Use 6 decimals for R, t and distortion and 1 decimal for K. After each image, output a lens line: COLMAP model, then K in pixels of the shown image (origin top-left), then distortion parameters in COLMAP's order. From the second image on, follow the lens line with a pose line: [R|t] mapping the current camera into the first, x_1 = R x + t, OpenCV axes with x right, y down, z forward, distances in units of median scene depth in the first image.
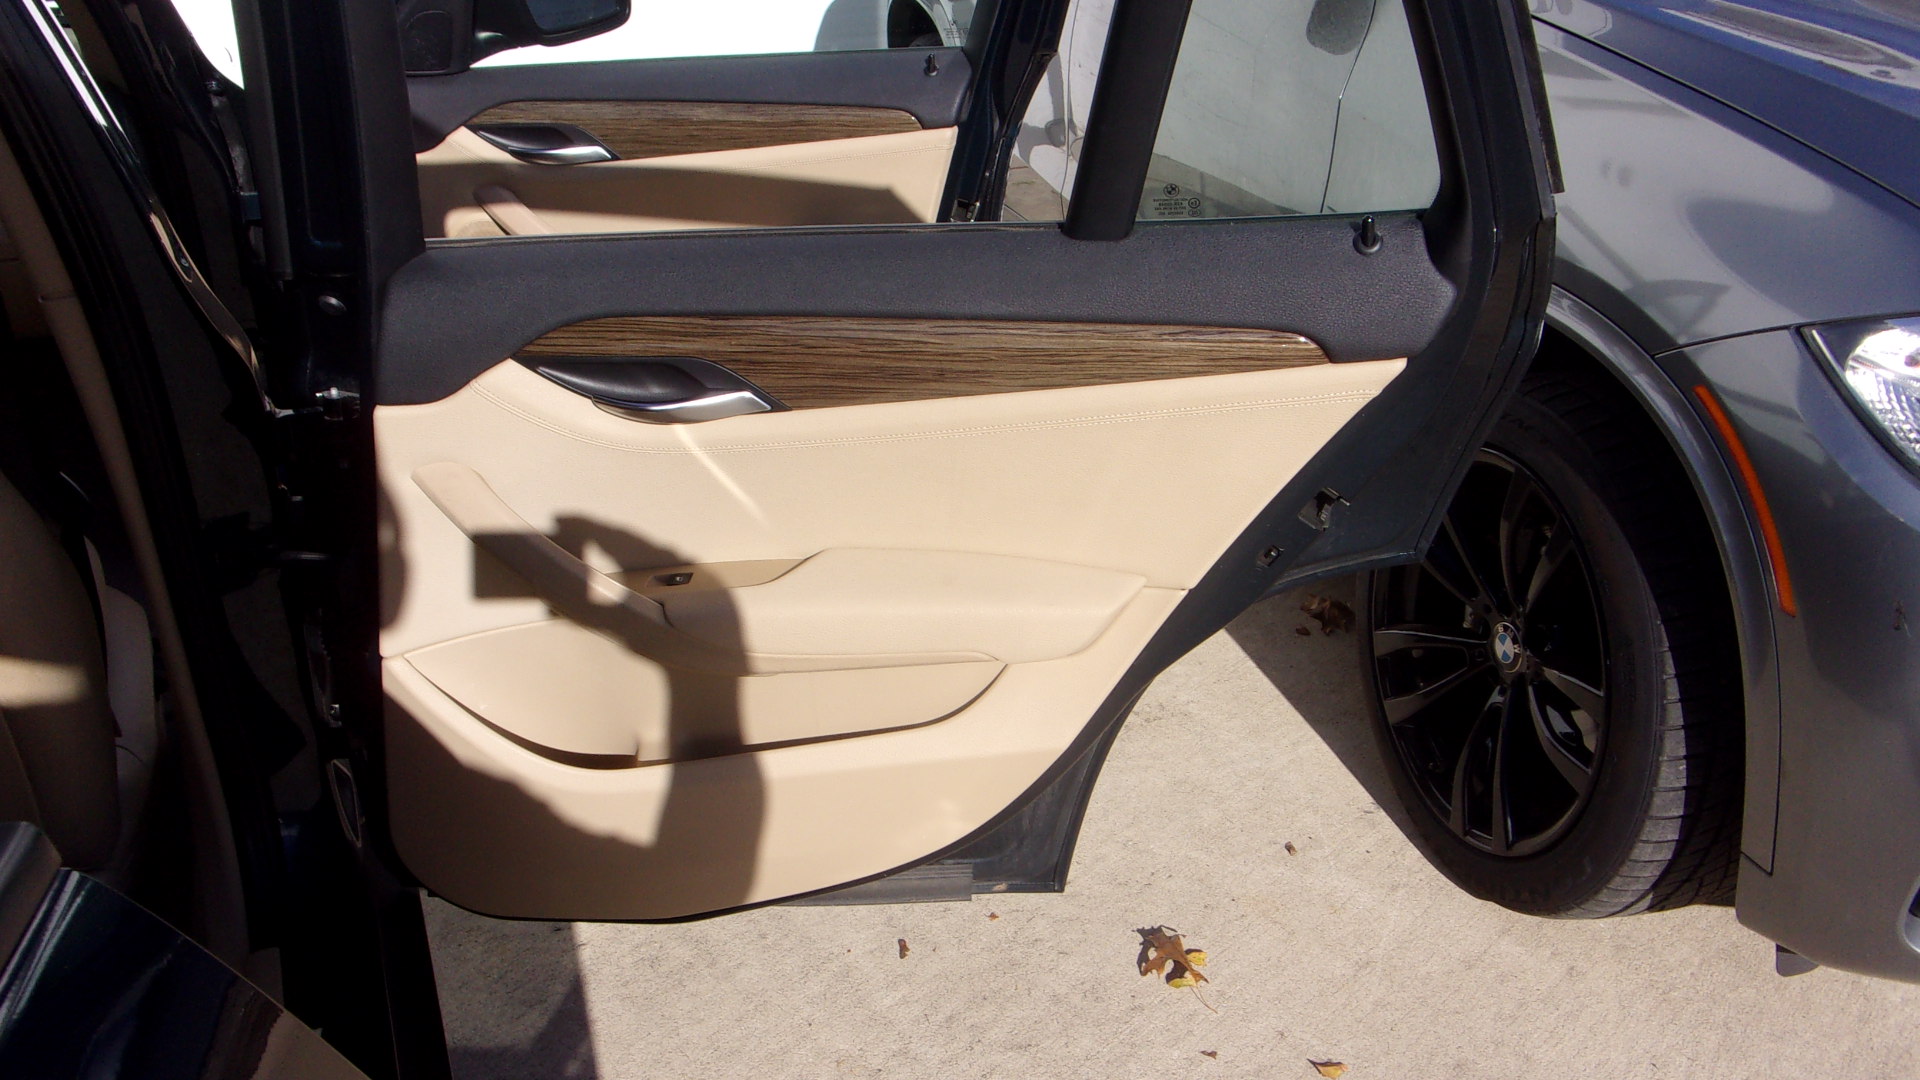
lens RADIAL K [[1681.0, 0, 956.3], [0, 1681.0, 543.2], [0, 0, 1]] dist [0.006311, -0.006935]
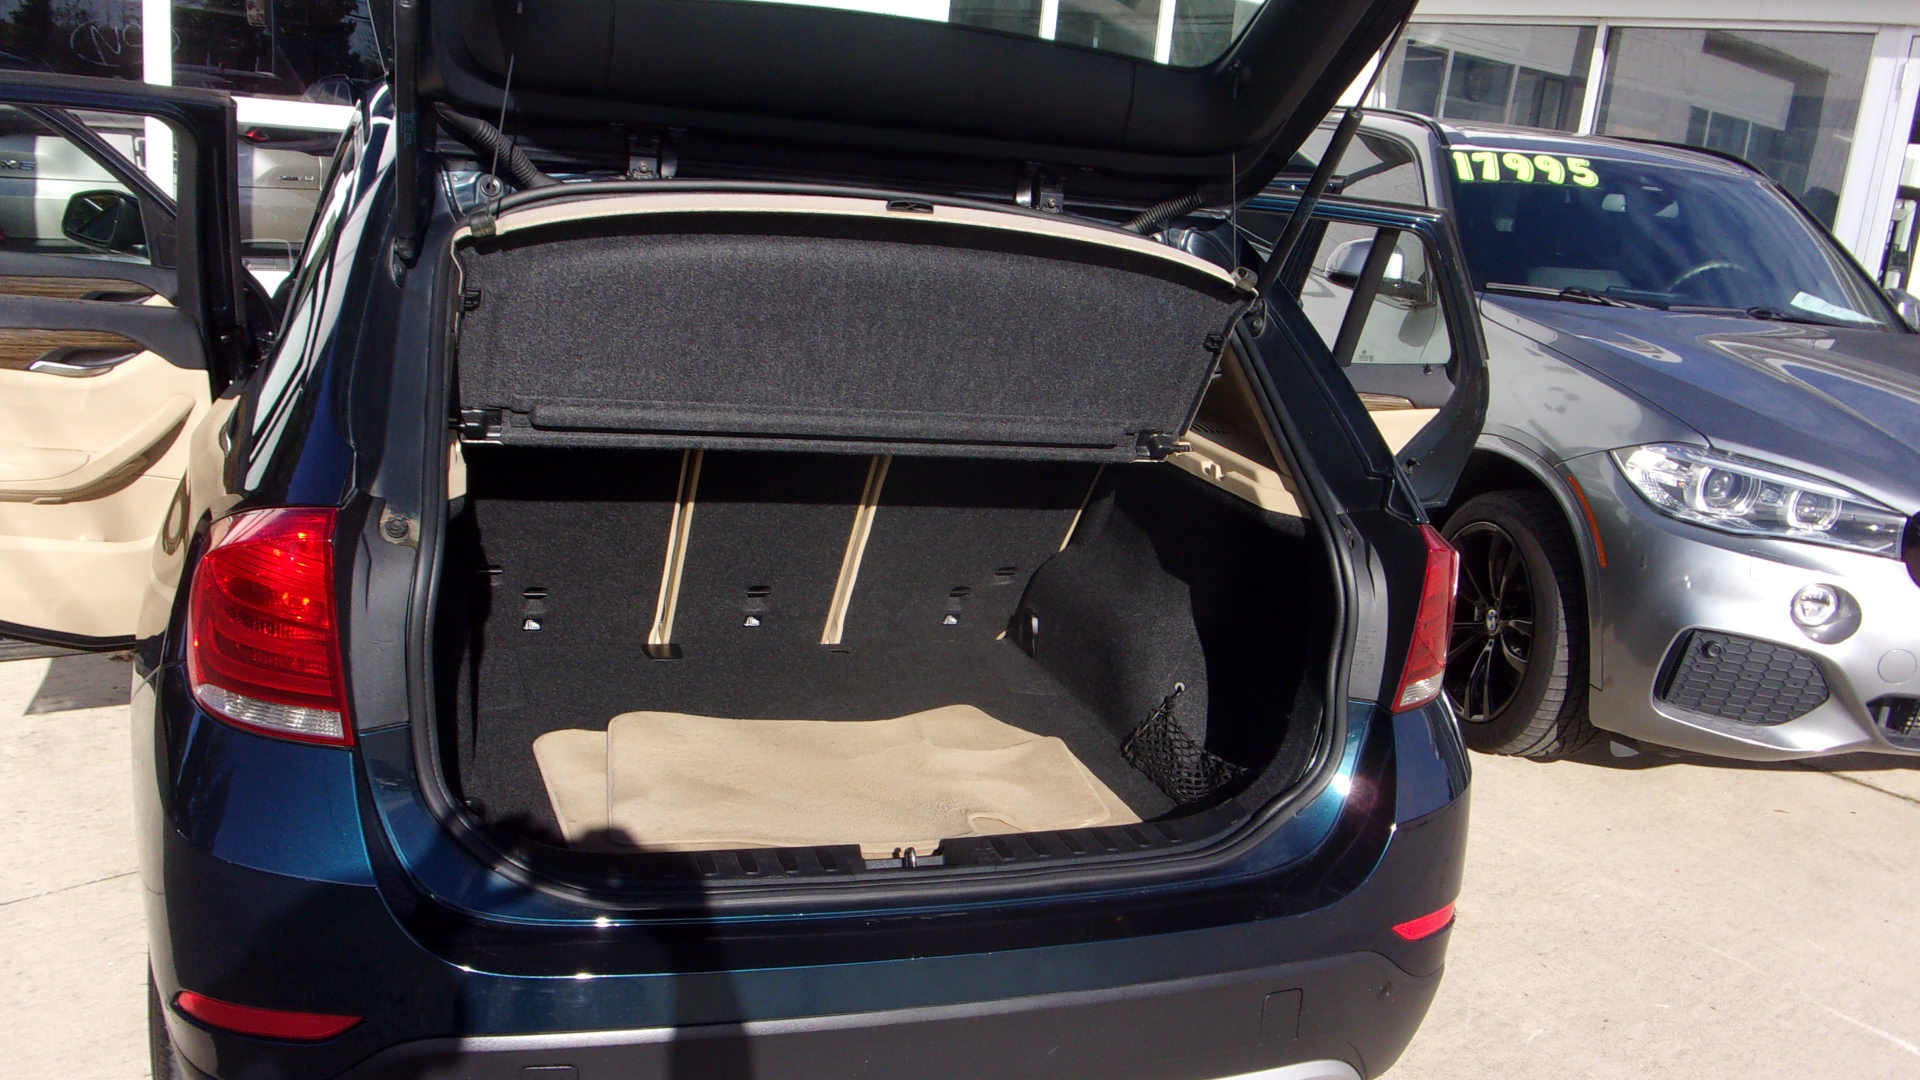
lens RADIAL K [[1681.0, 0, 960.5], [0, 1681.0, 534.9], [0, 0, 1]] dist [0.006311, -0.006935]
pose [[0.996970, 0.068442, -0.036962, -0.301963], [-0.074365, 0.978009, -0.194855, 0.491279], [0.022813, 0.197013, 0.980135, -1.260555]]
